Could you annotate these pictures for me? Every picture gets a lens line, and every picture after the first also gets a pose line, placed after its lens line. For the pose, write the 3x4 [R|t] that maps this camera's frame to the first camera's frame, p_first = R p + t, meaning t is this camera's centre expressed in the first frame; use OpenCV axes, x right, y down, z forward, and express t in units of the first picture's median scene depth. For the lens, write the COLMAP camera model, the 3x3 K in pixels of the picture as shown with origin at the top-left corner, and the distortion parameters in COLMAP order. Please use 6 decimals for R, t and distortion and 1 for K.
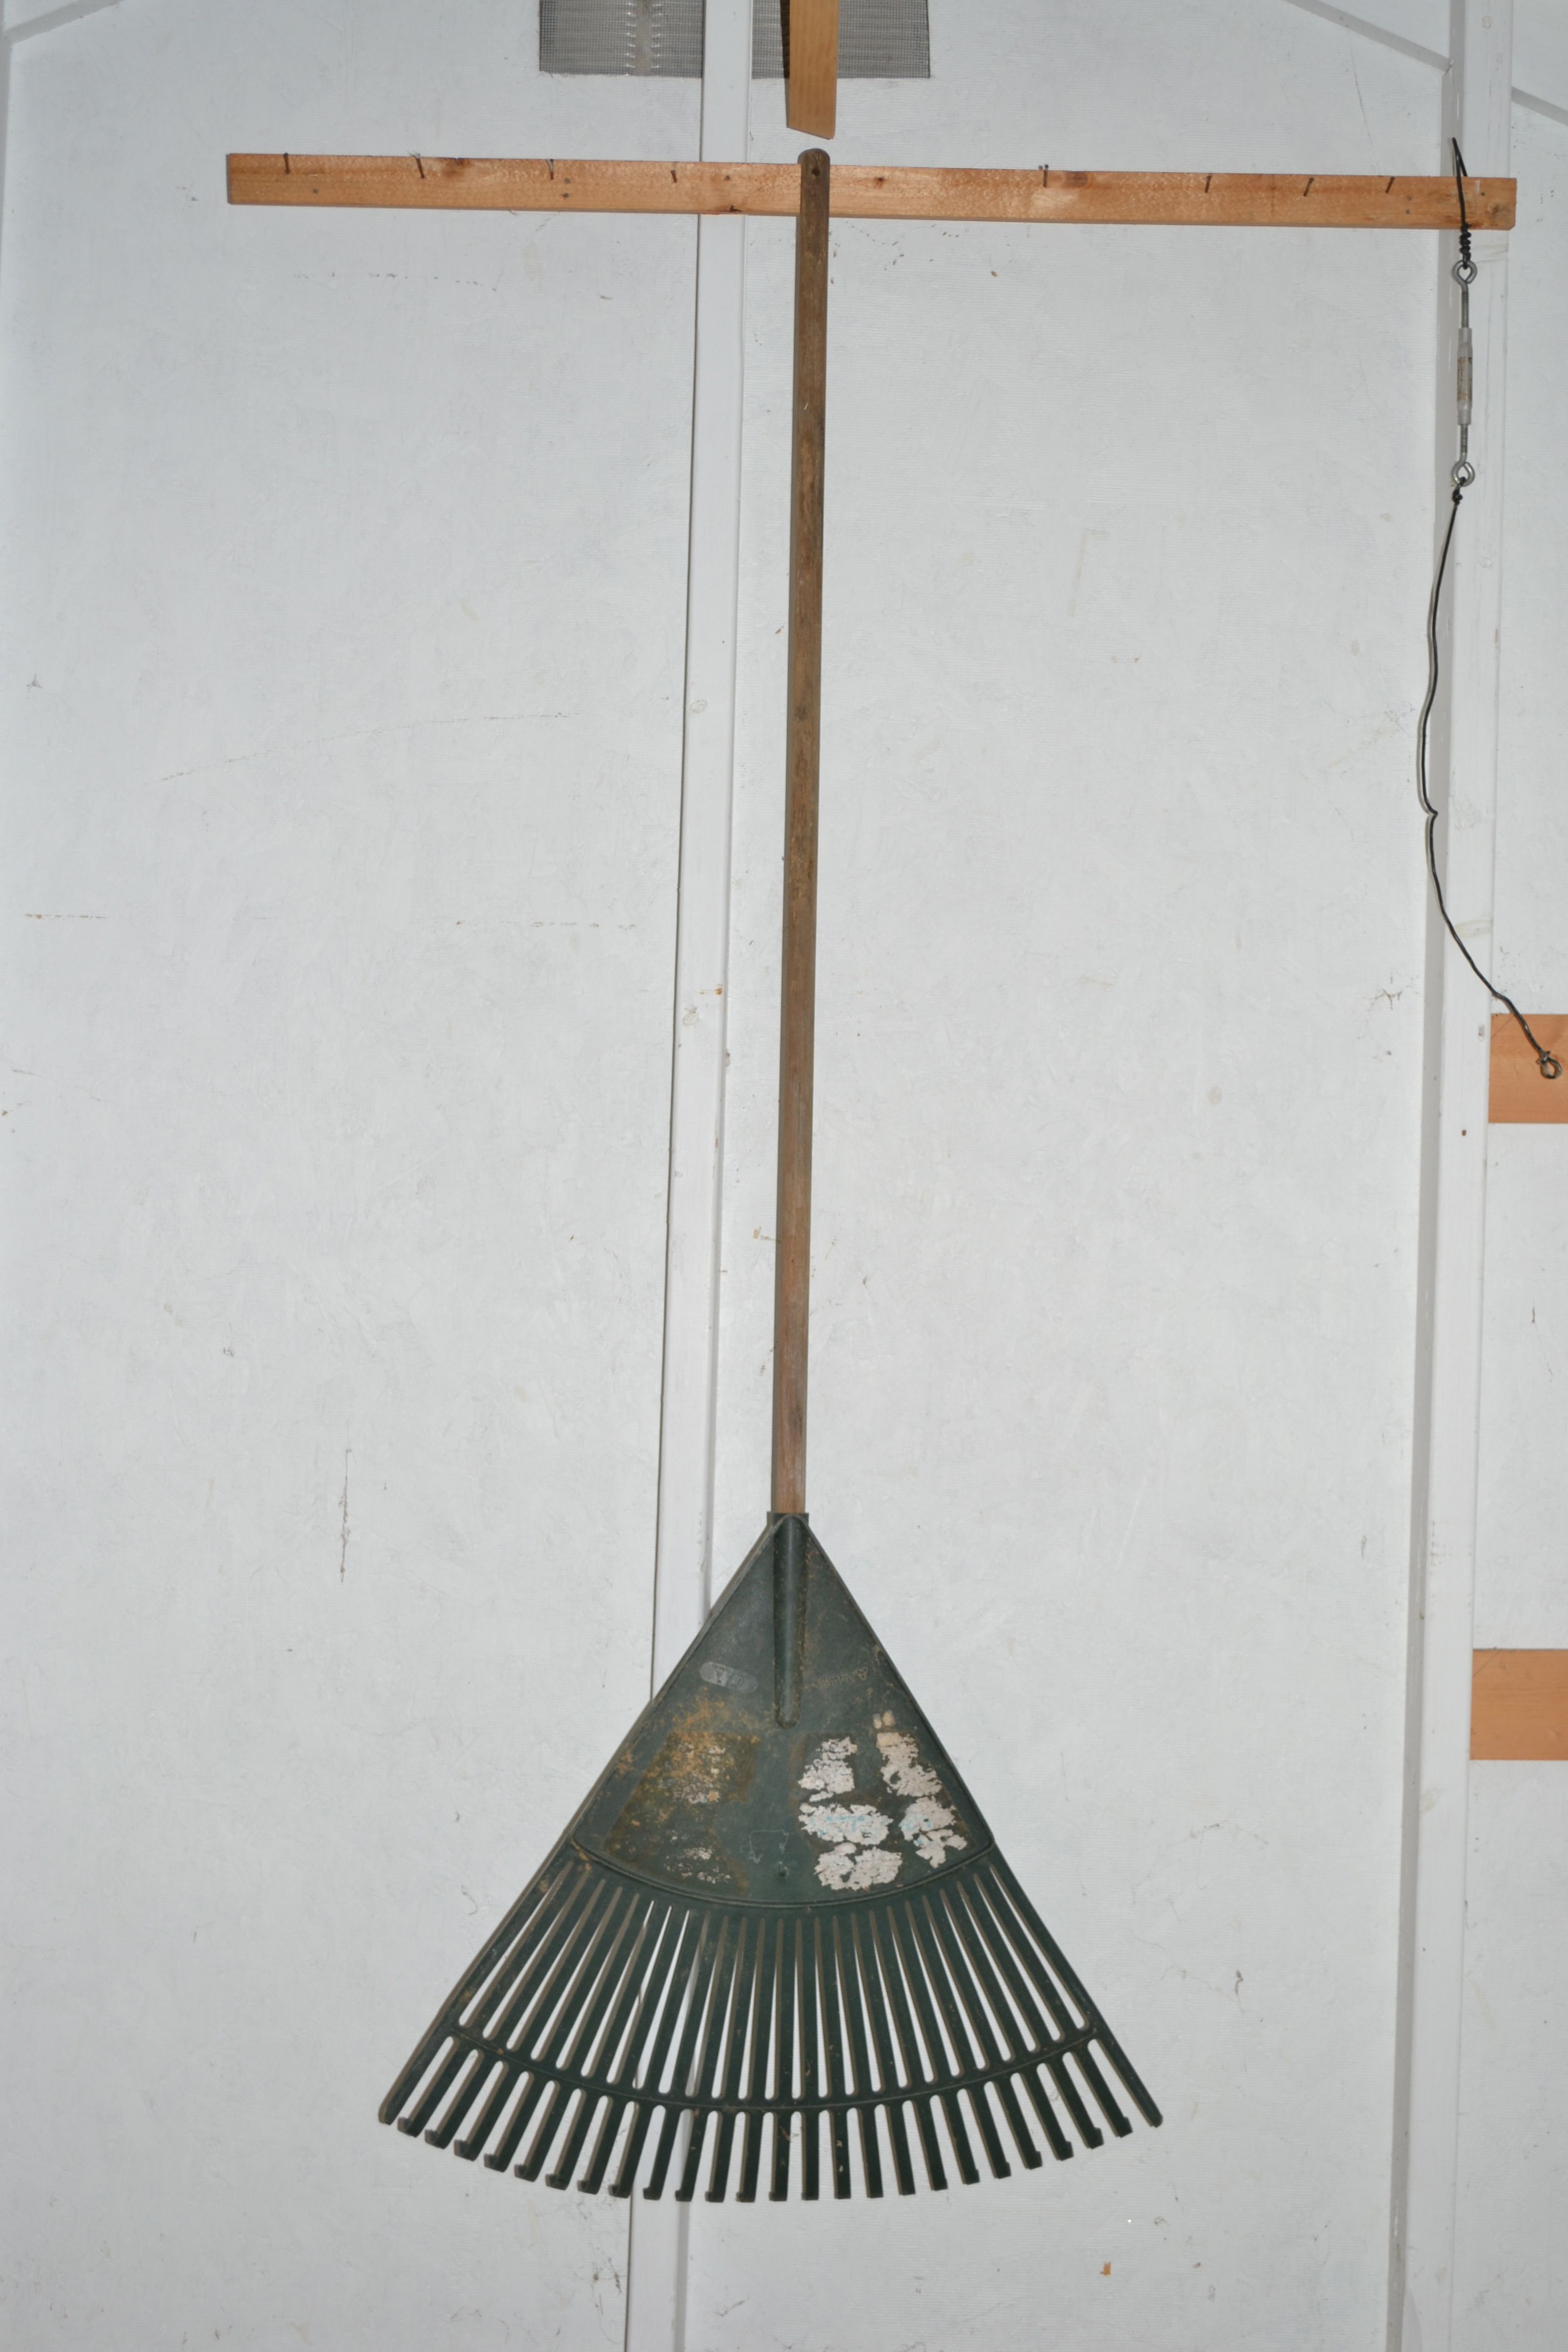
lens RADIAL K [[3502.3, 0, 792.4], [0, 3502.3, 1194.7], [0, 0, 1]] dist [-0.021321, 0.000000]
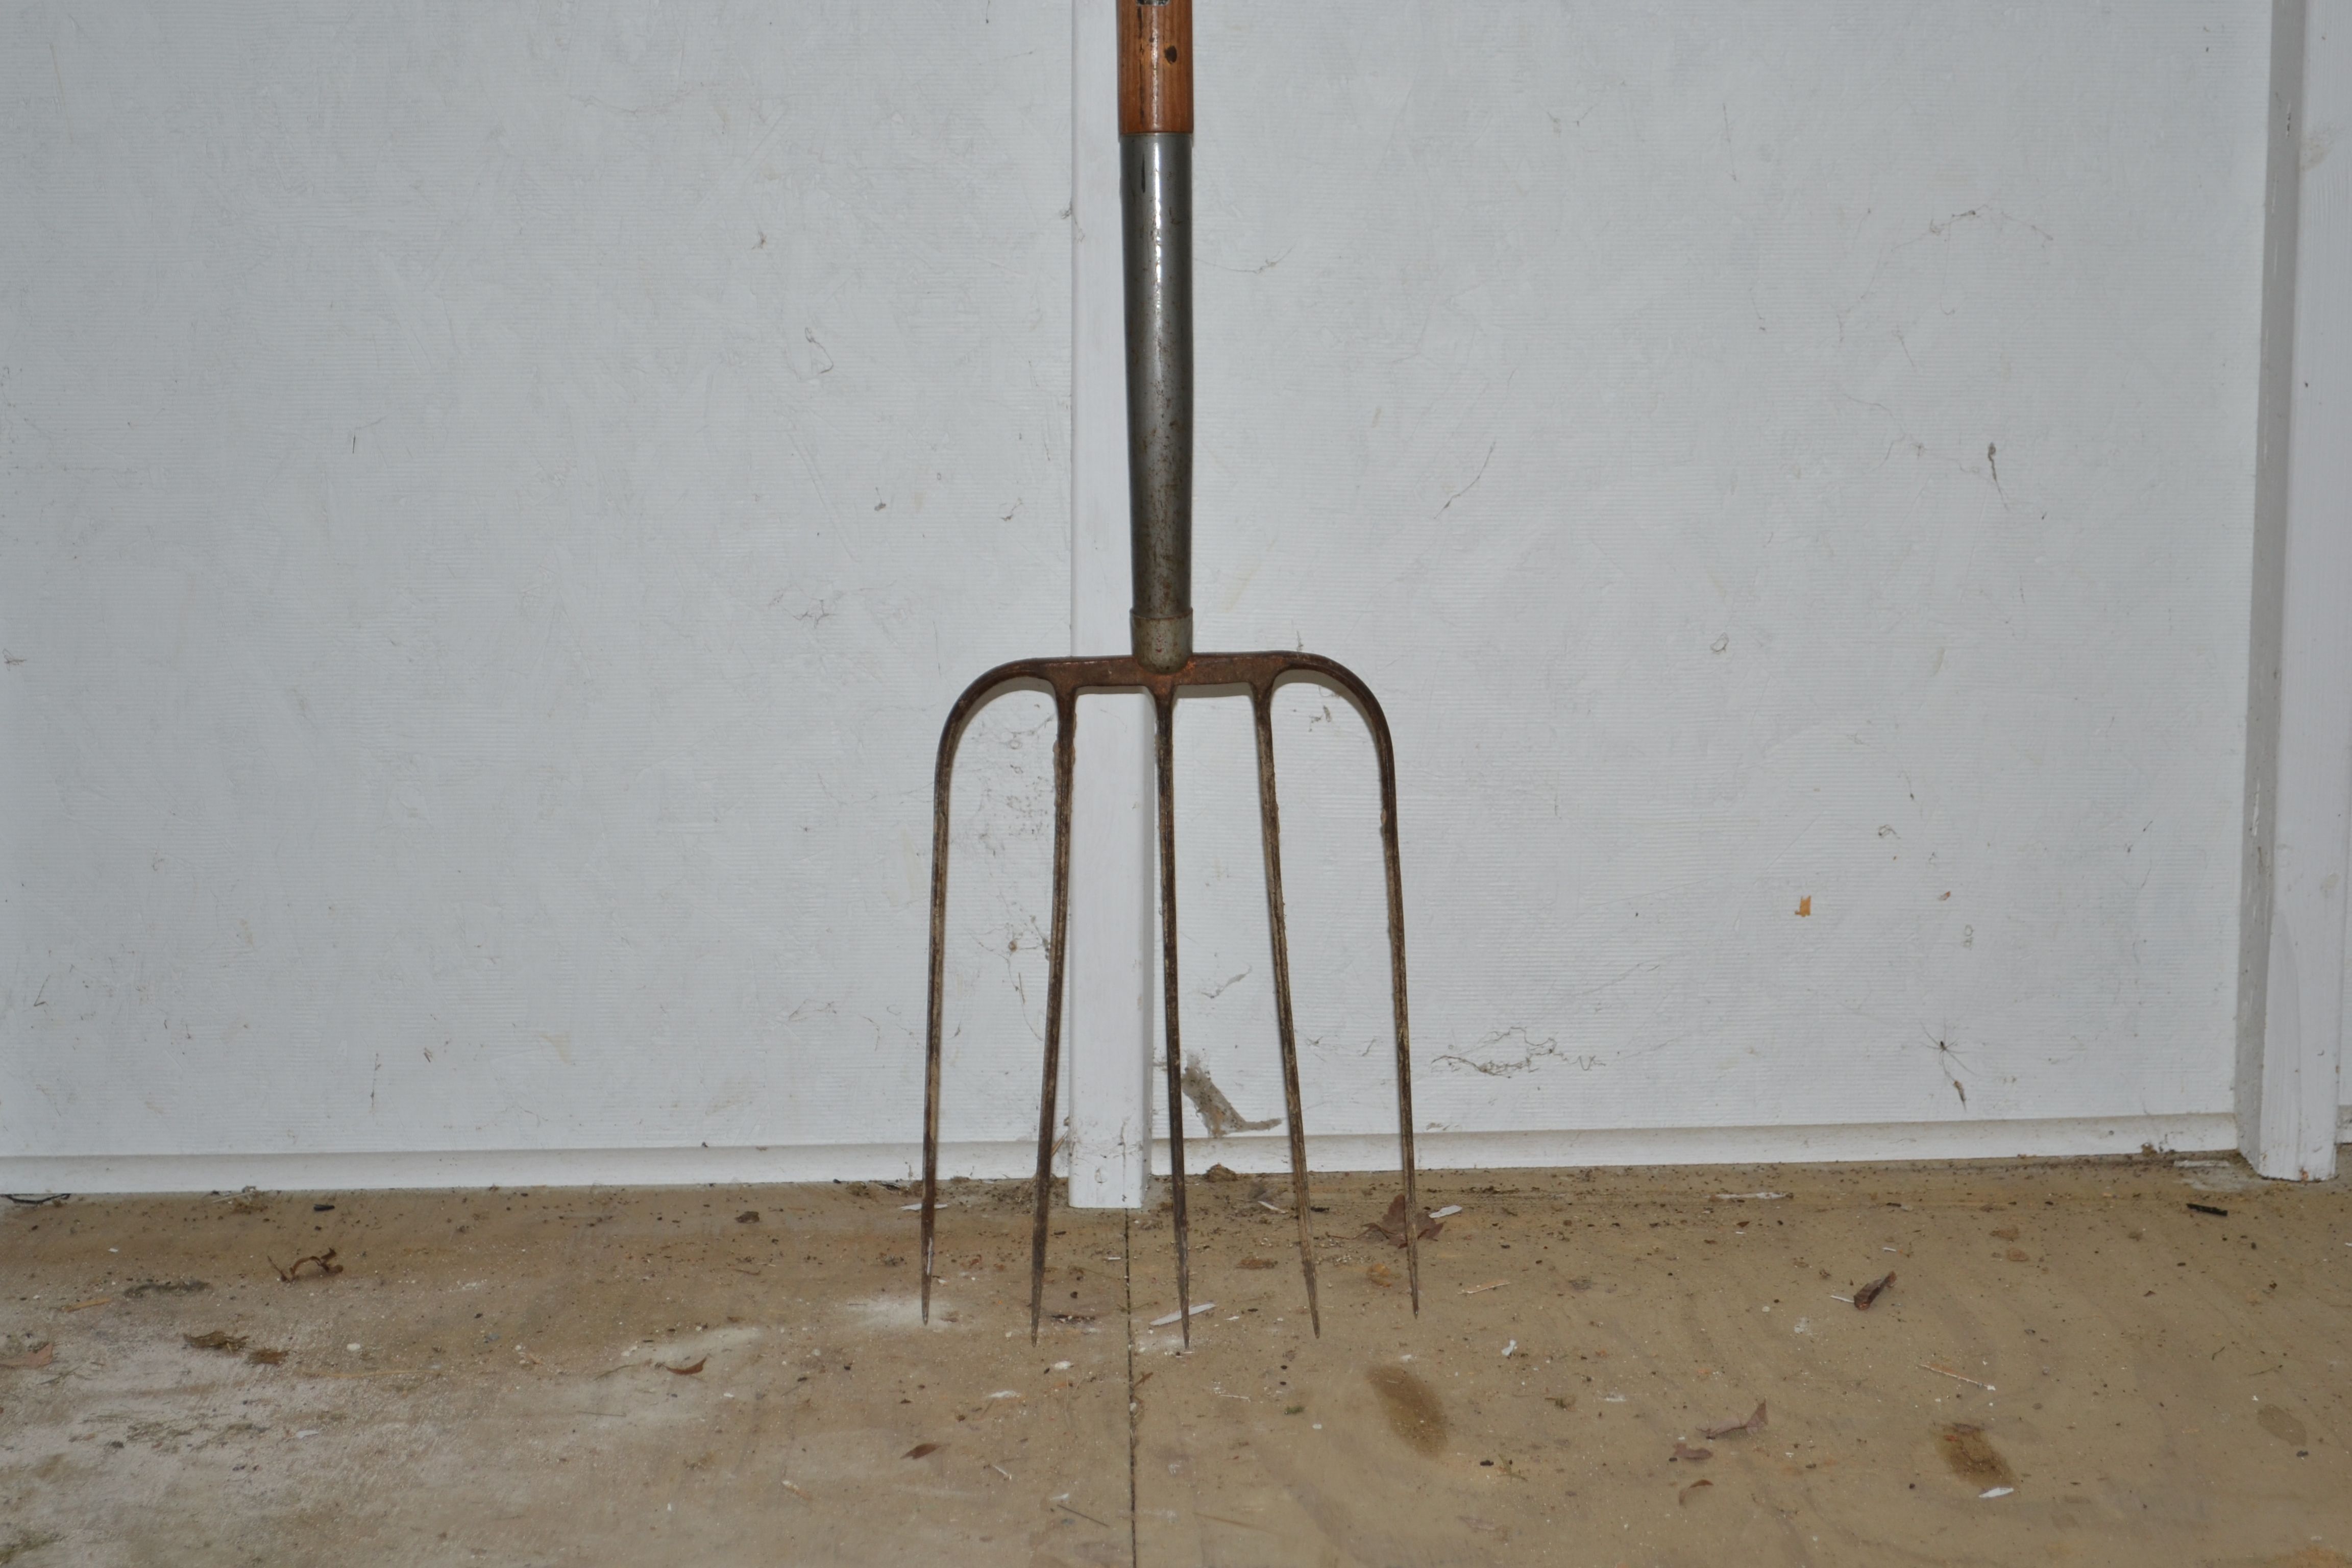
lens RADIAL K [[5310.0, 0, 1189.1], [0, 5310.0, 783.2], [0, 0, 1]] dist [-0.023351, 0.000000]
pose [[0.999310, -0.034935, 0.012610, -0.034755], [0.031639, 0.978536, 0.203634, 0.082032], [-0.019453, -0.203094, 0.978966, 0.049051]]
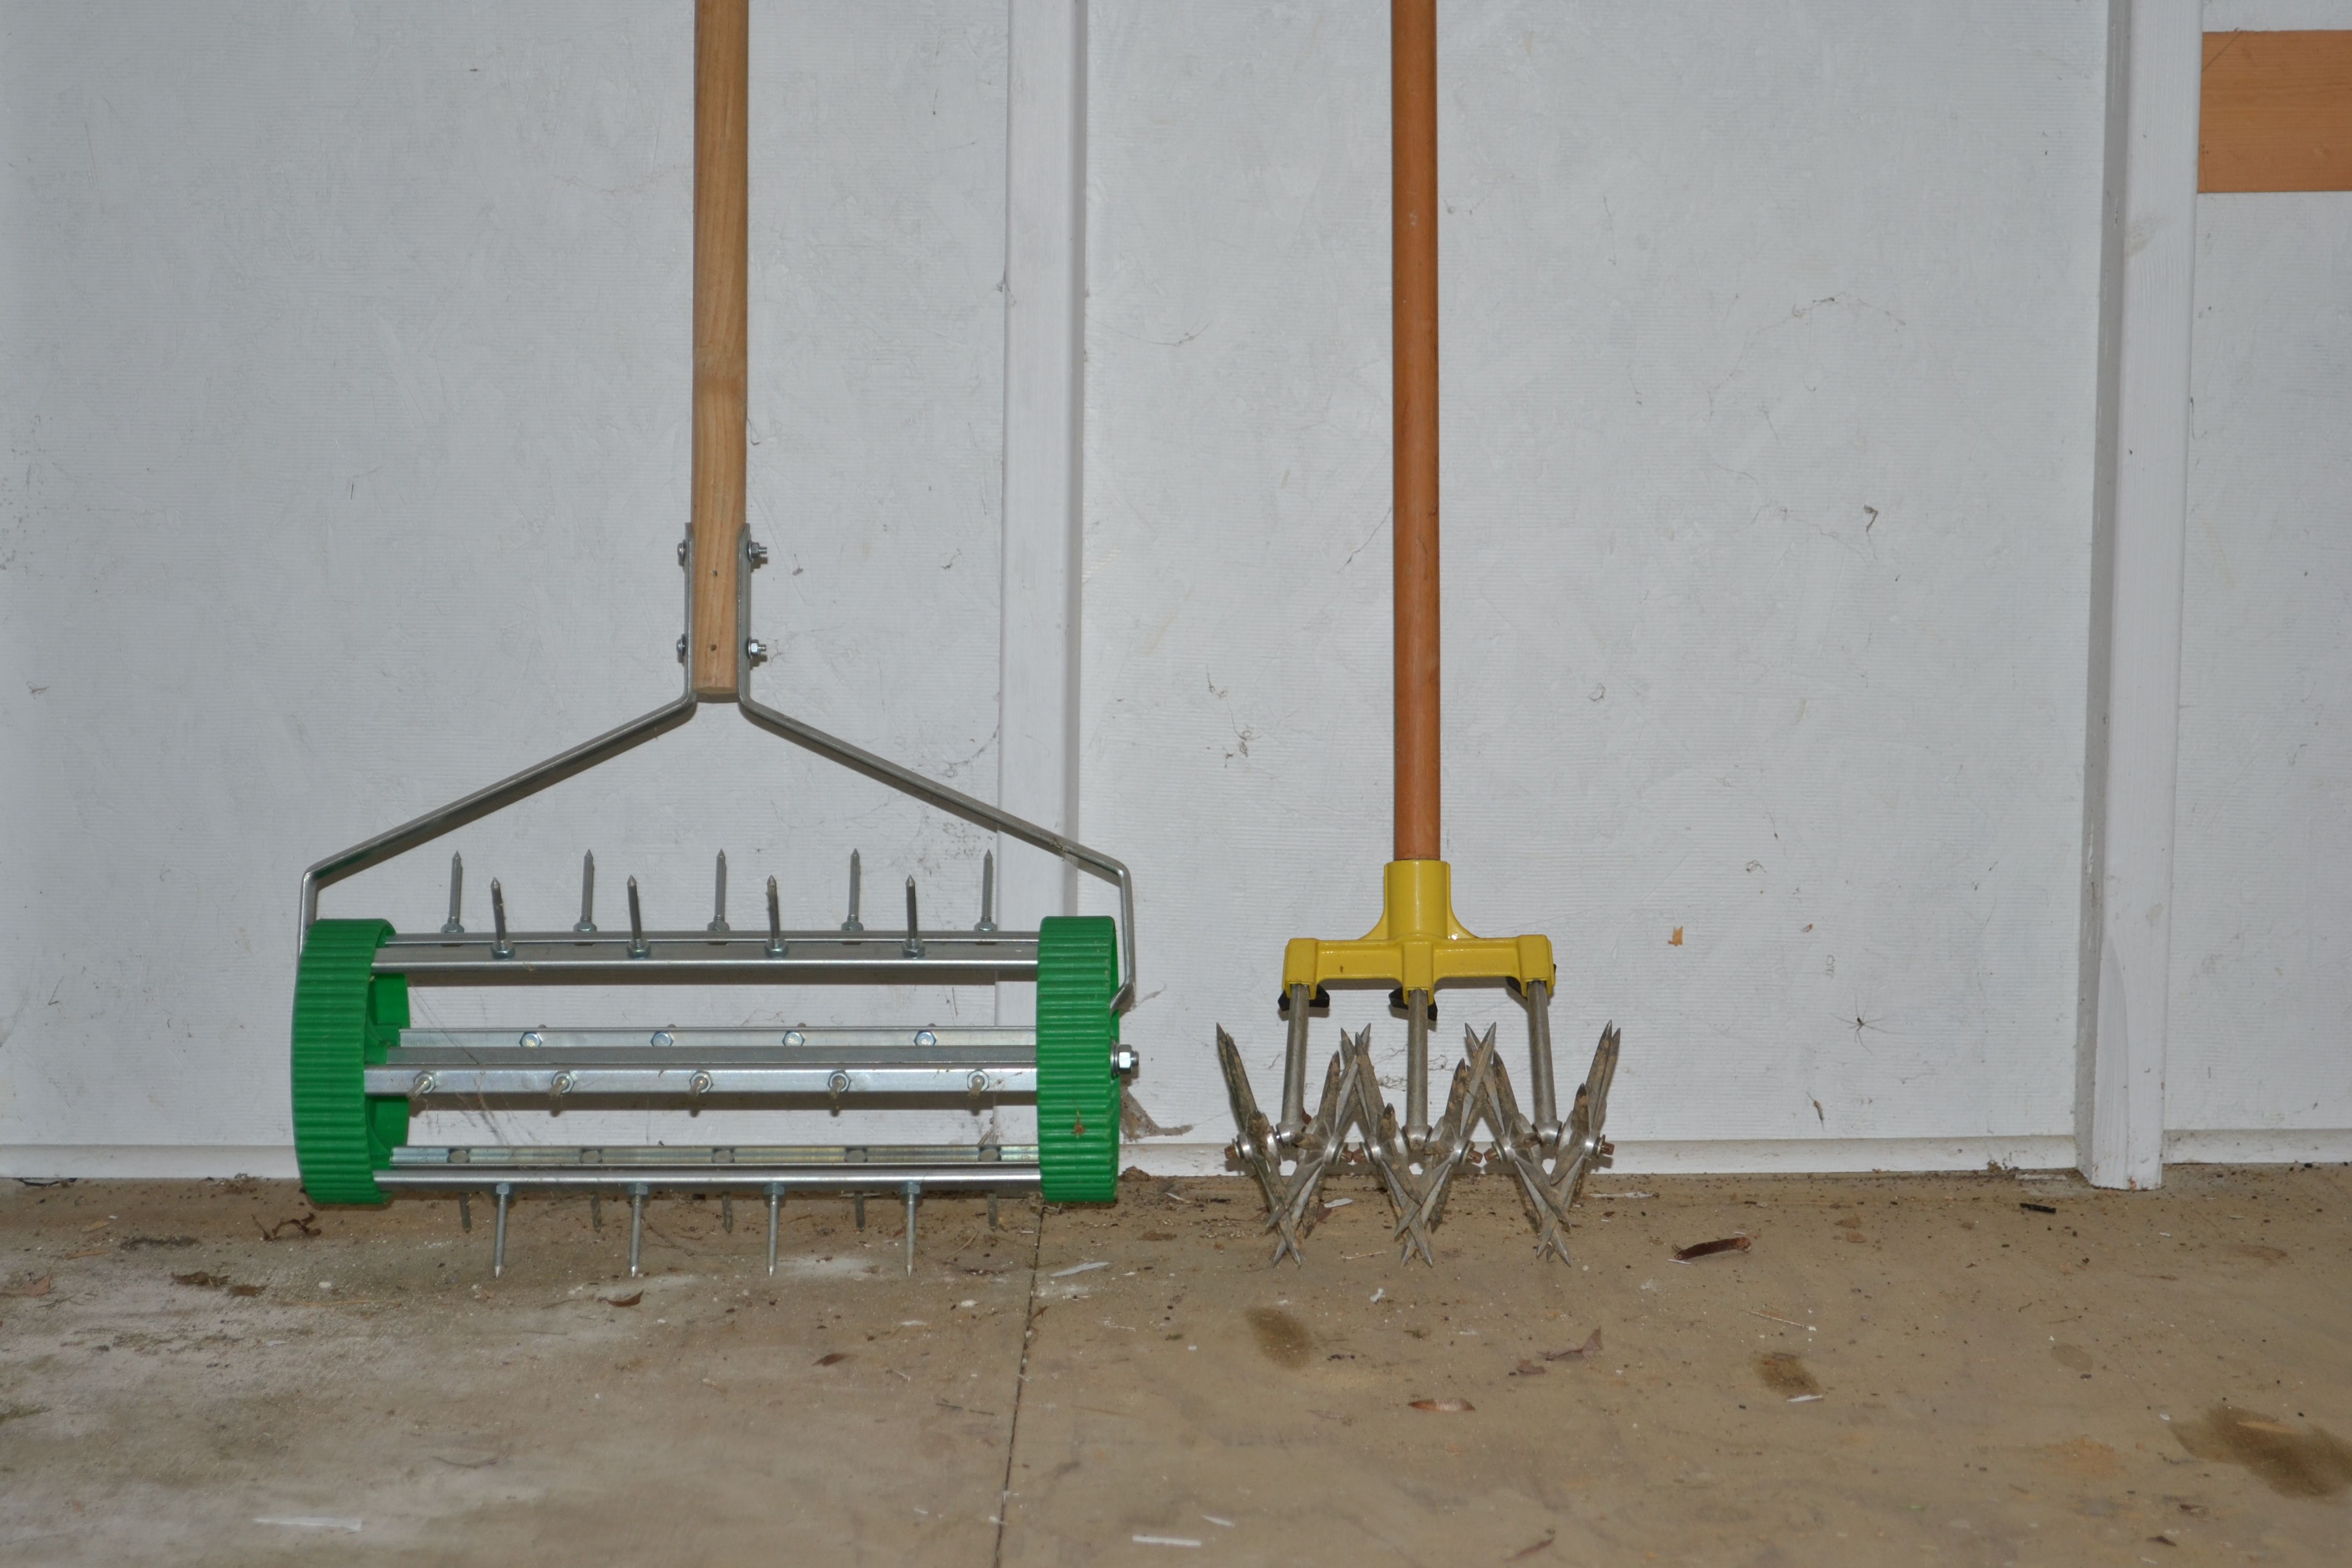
lens RADIAL K [[5310.0, 0, 1198.7], [0, 5310.0, 780.9], [0, 0, 1]] dist [-0.023351, 0.000000]
pose [[0.999777, -0.020952, 0.002634, -0.007760], [0.020368, 0.989710, 0.141631, 0.123683], [-0.005574, -0.141546, 0.989916, -0.046344]]
